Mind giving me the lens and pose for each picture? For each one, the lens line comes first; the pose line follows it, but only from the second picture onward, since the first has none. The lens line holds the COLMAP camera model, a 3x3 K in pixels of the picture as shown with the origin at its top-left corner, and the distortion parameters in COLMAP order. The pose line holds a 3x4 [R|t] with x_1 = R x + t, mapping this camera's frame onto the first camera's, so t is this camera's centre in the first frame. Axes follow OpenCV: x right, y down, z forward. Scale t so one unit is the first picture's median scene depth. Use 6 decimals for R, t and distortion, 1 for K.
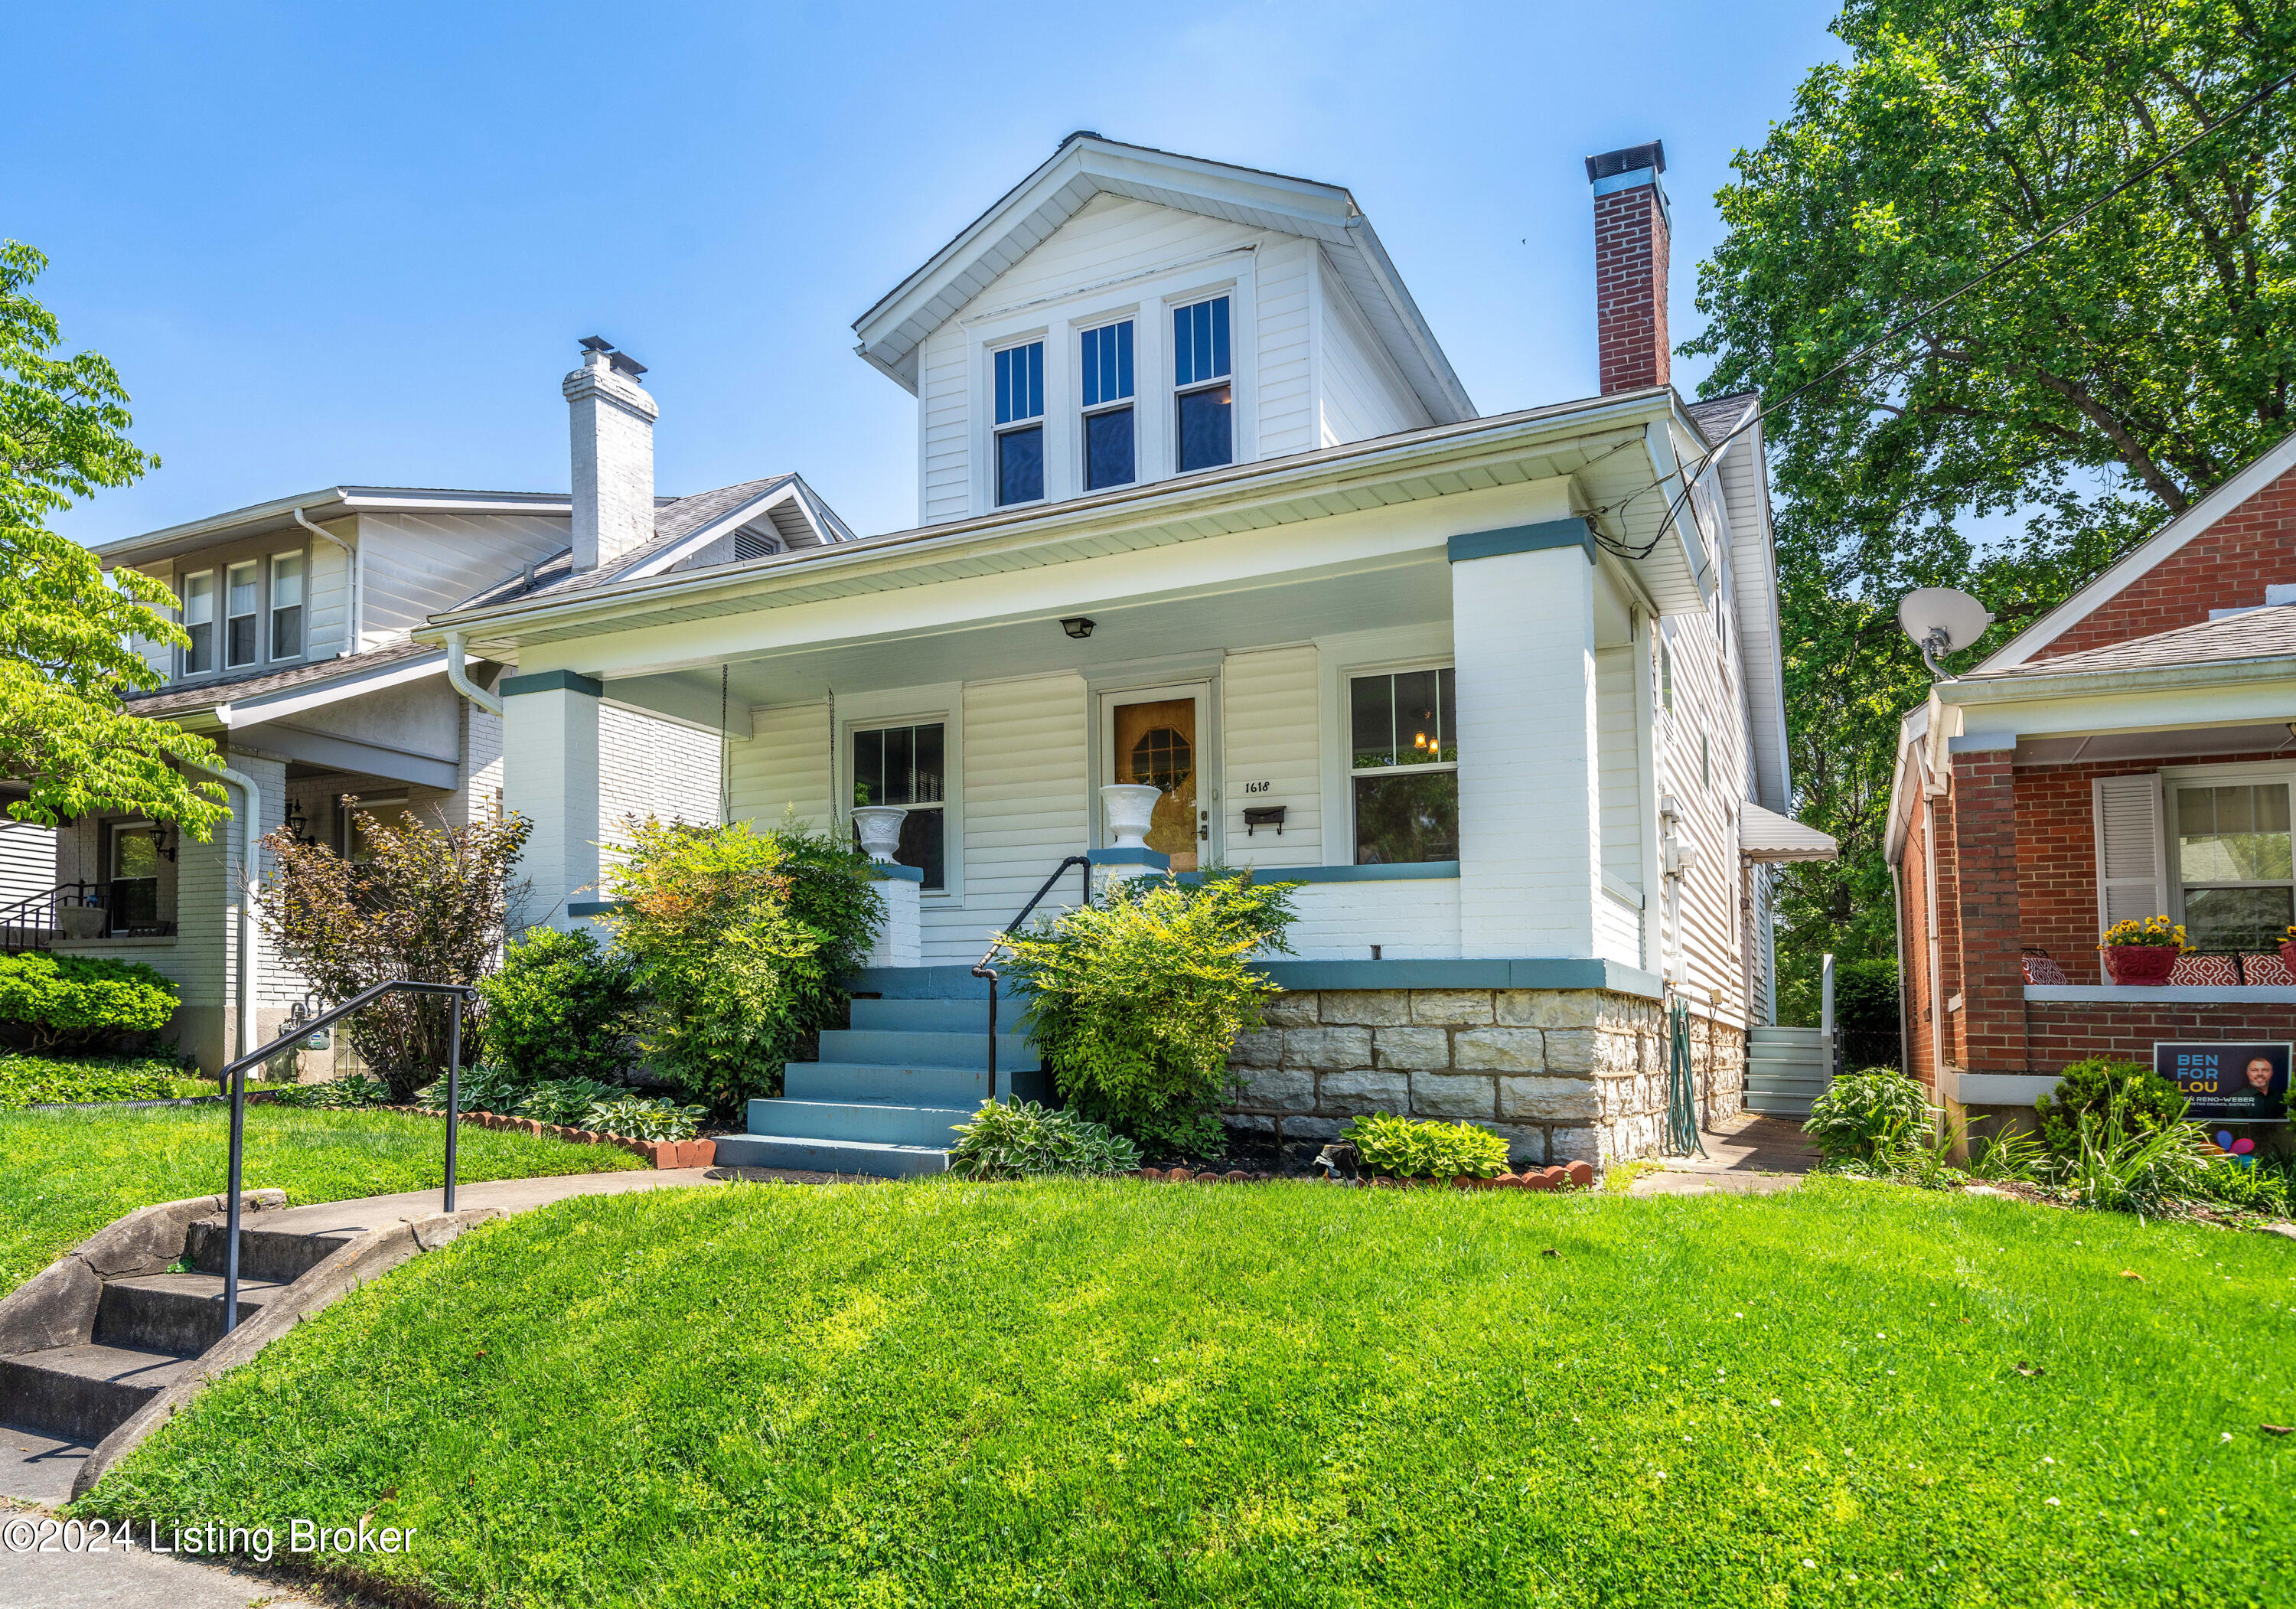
lens RADIAL K [[1402.7, 0, 1148.2], [0, 1402.7, 867.0], [0, 0, 1]] dist [-0.000399, -0.001000]
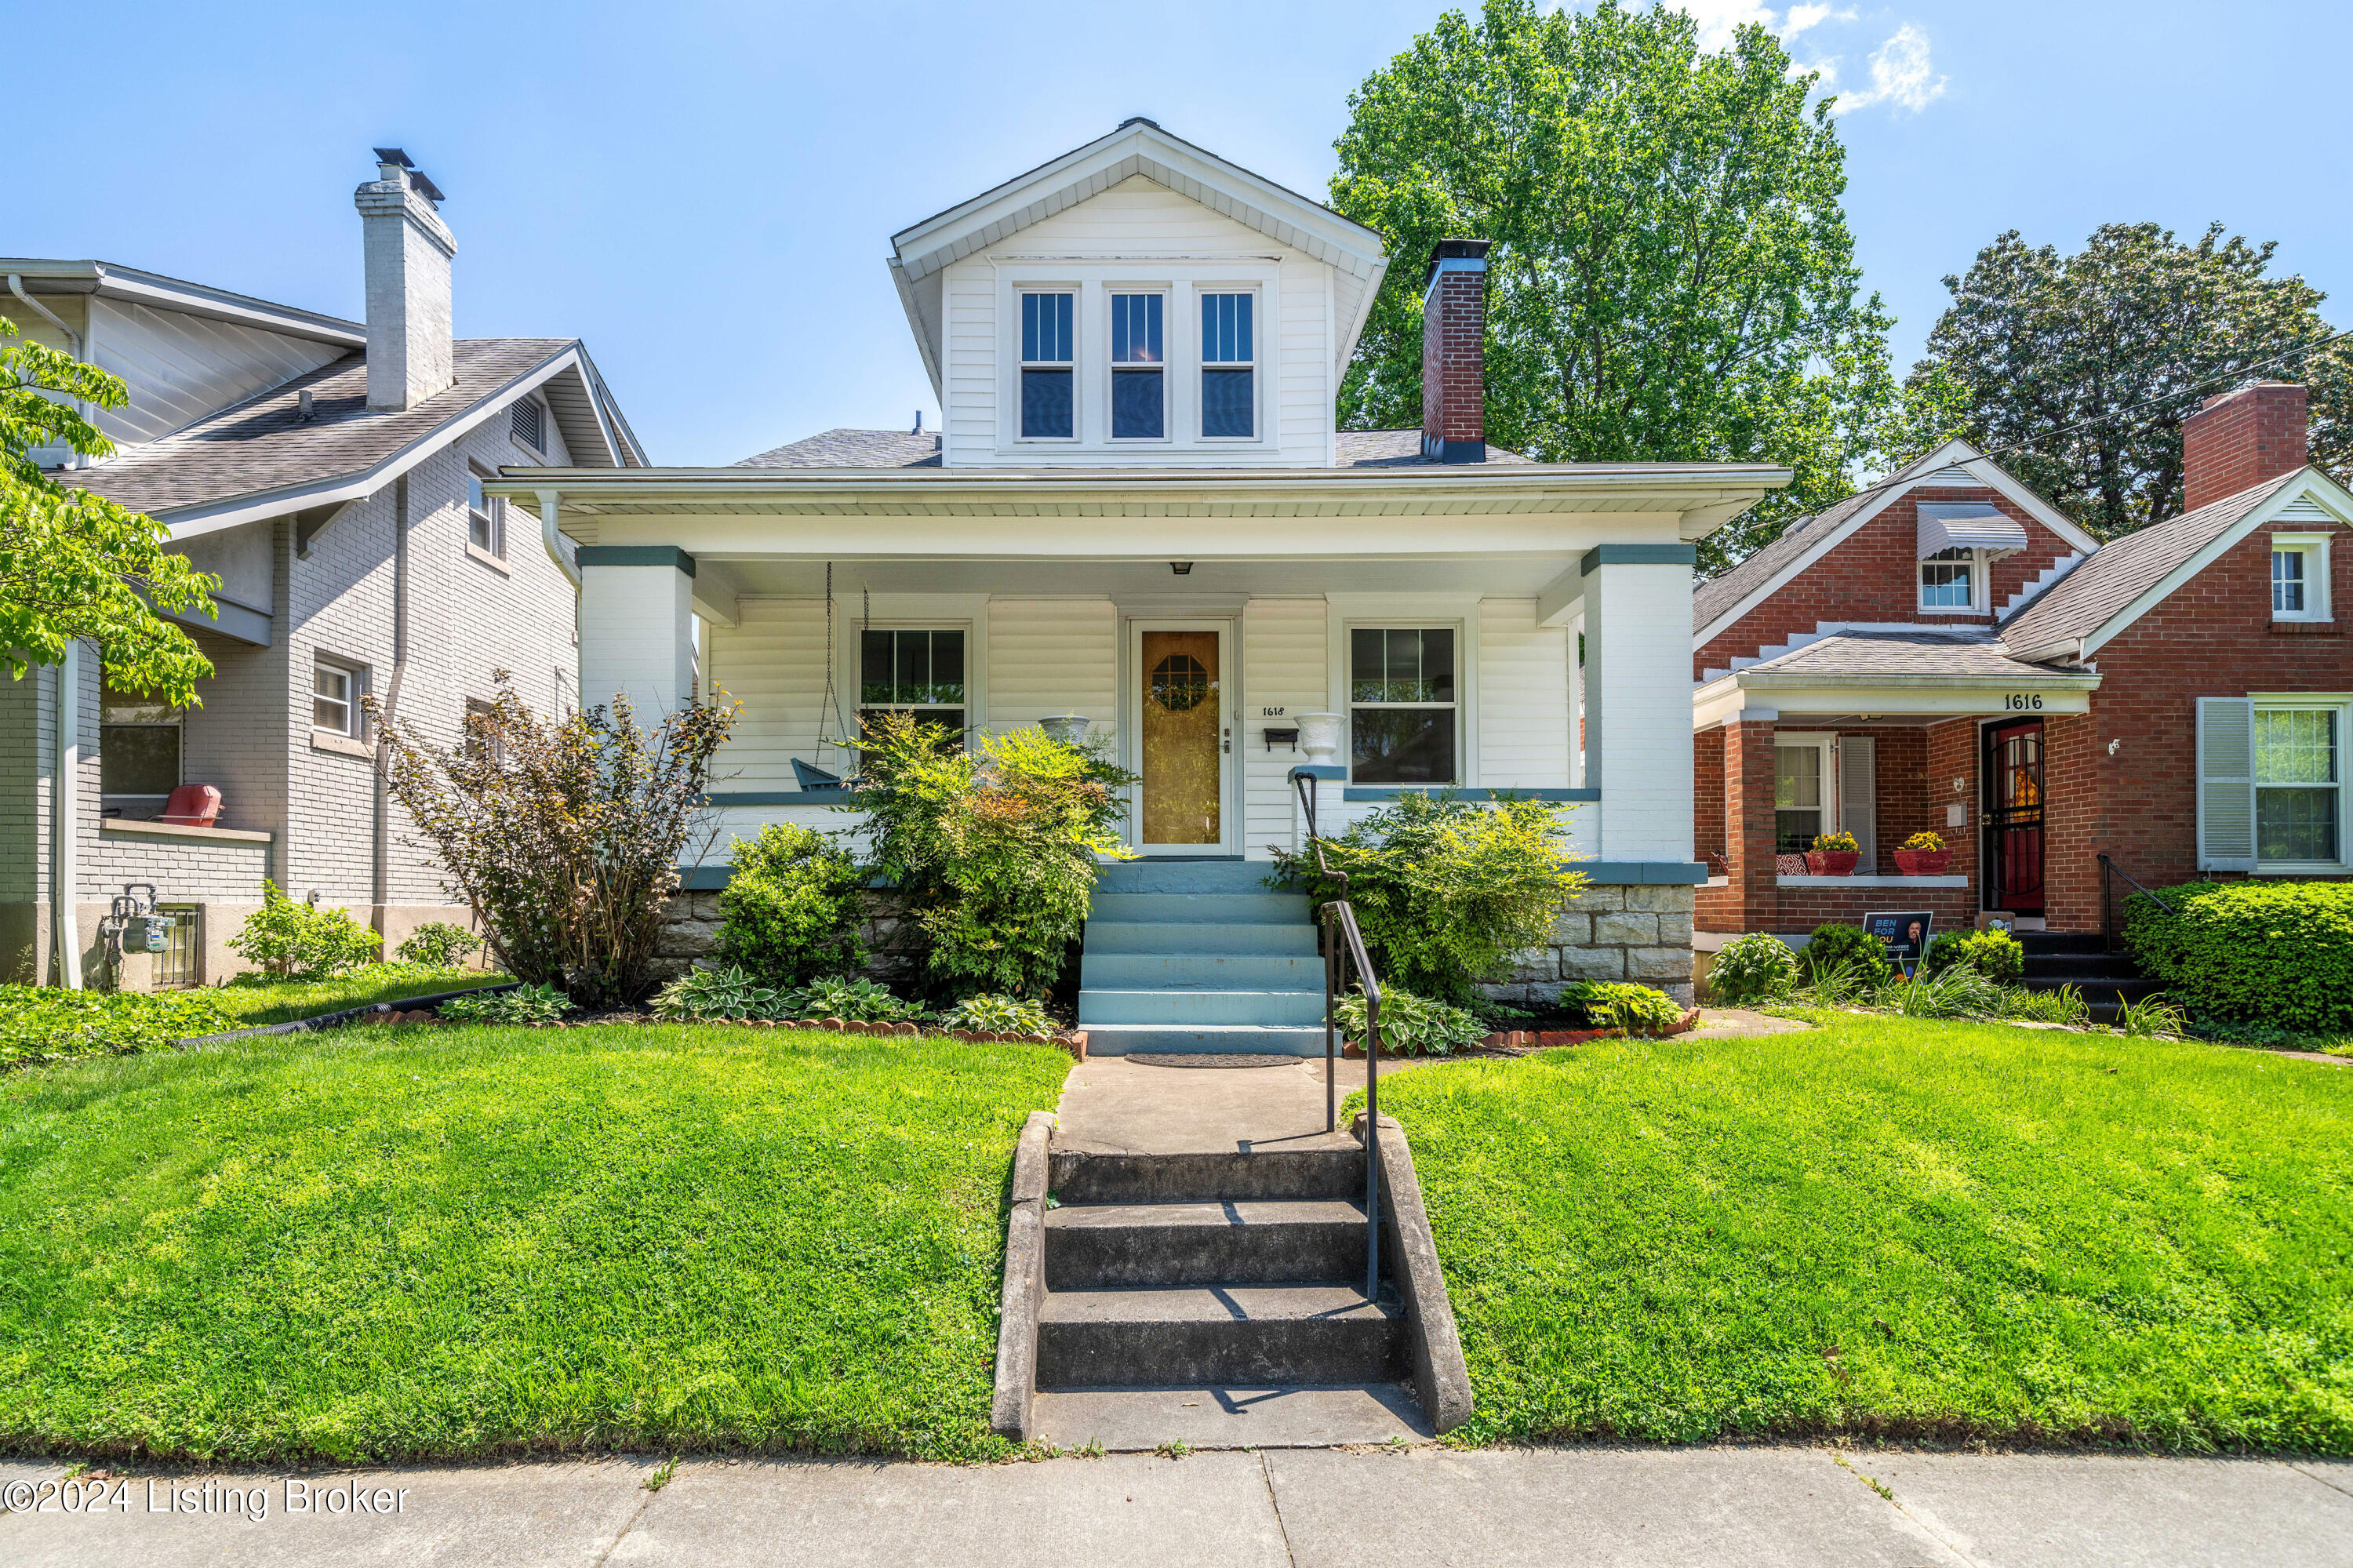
lens RADIAL K [[1201.5, 0, 1173.3], [0, 1201.5, 789.0], [0, 0, 1]] dist [-0.001233, 0.000014]
pose [[0.887515, 0.028382, 0.459903, -0.449451], [-0.041983, 0.998931, 0.019372, -0.006344], [-0.458862, -0.036501, 0.887758, 0.112096]]
